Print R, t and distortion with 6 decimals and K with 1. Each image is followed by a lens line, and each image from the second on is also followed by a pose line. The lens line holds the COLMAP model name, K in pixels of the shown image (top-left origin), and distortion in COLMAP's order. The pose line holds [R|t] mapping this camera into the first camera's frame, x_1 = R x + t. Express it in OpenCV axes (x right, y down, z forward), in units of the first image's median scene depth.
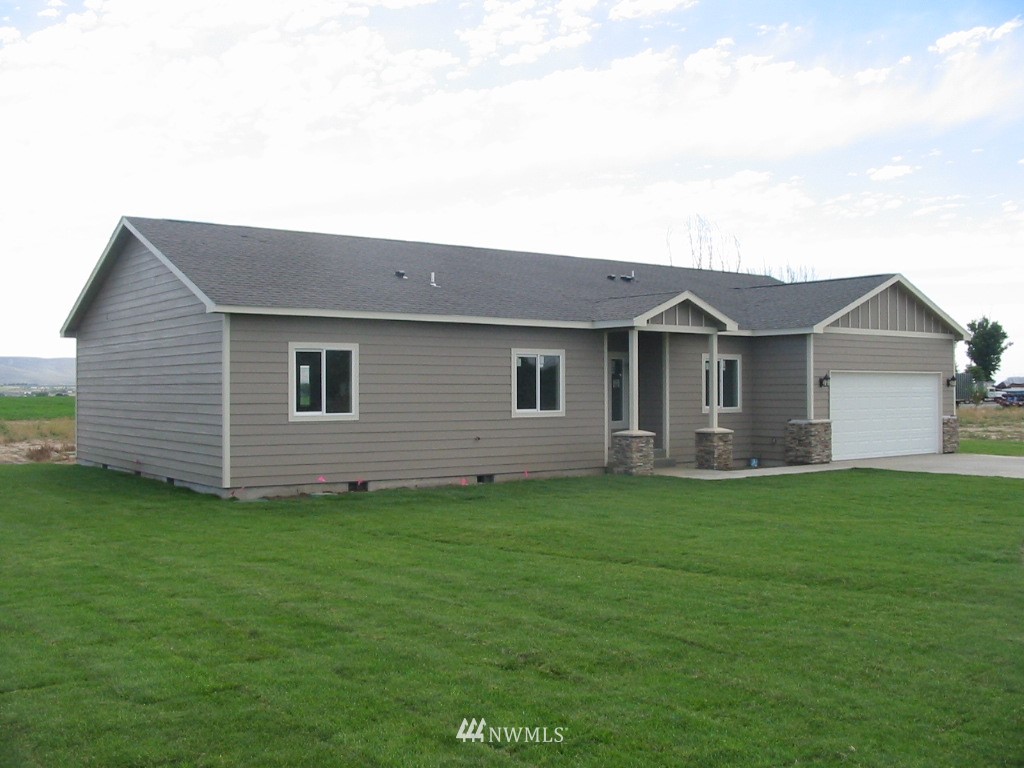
lens RADIAL K [[1074.1, 0, 512.7], [0, 1074.1, 383.6], [0, 0, 1]] dist [-0.114500, 0.000000]
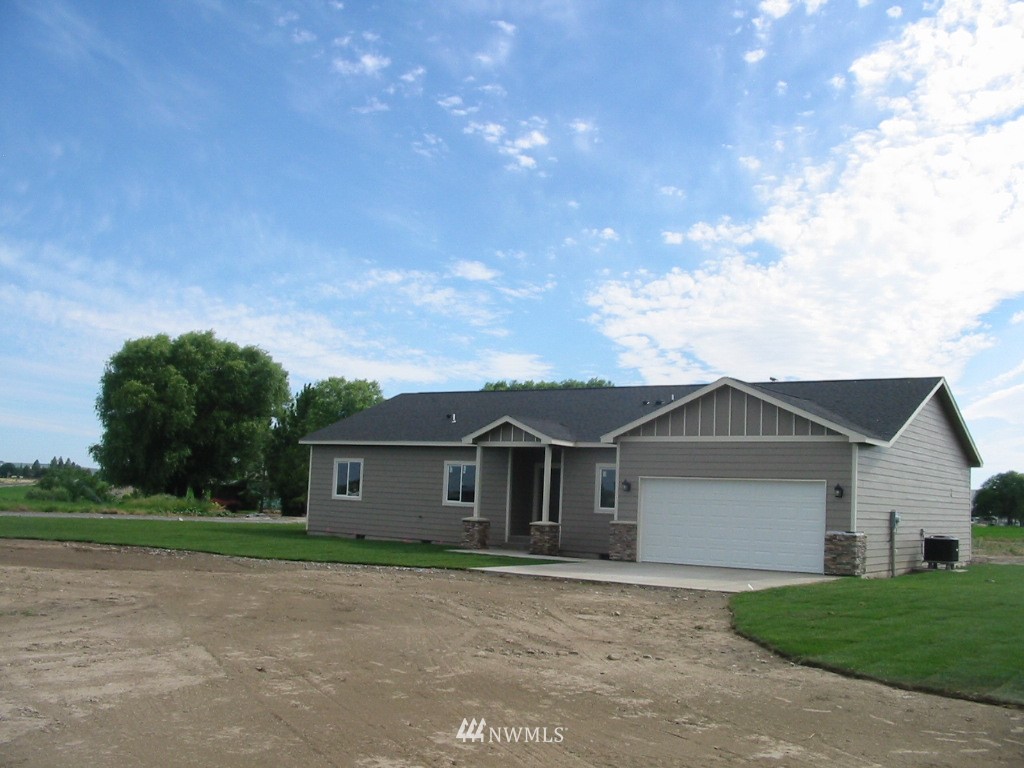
lens RADIAL K [[1074.1, 0, 512.9], [0, 1074.1, 385.7], [0, 0, 1]] dist [-0.114500, 0.000000]
pose [[0.268048, -0.080067, -0.960073, 1.491879], [-0.026149, 0.995569, -0.090328, -0.002867], [0.963051, 0.049317, 0.264767, 0.659059]]
